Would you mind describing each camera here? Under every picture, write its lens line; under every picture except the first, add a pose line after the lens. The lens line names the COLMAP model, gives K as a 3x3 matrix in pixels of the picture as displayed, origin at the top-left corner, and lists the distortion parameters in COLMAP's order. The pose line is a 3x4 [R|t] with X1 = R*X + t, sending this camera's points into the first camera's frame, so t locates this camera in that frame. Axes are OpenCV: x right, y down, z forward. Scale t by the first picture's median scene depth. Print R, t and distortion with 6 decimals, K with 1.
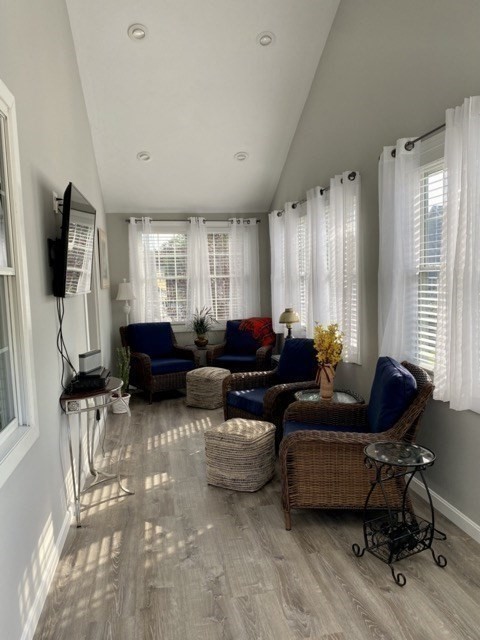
lens RADIAL K [[486.0, 0, 243.5], [0, 486.0, 319.2], [0, 0, 1]] dist [0.048331, -0.022641]
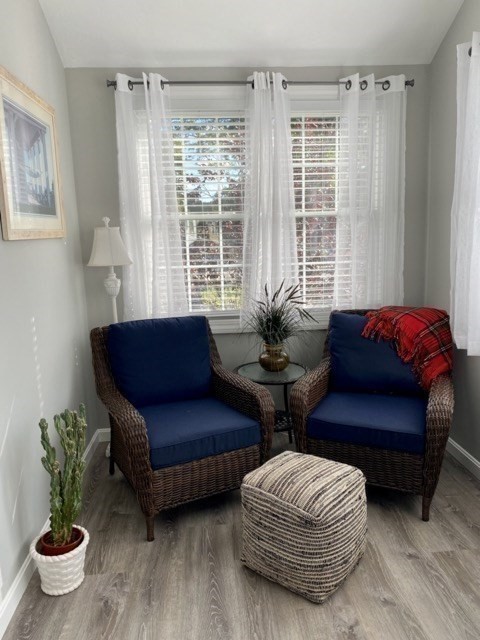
lens RADIAL K [[486.0, 0, 235.2], [0, 486.0, 299.8], [0, 0, 1]] dist [0.048331, -0.022641]
pose [[0.992275, 0.016466, -0.122958, -0.069797], [-0.007985, 0.997574, 0.069155, -0.040390], [0.123798, -0.067639, 0.989999, 0.564053]]
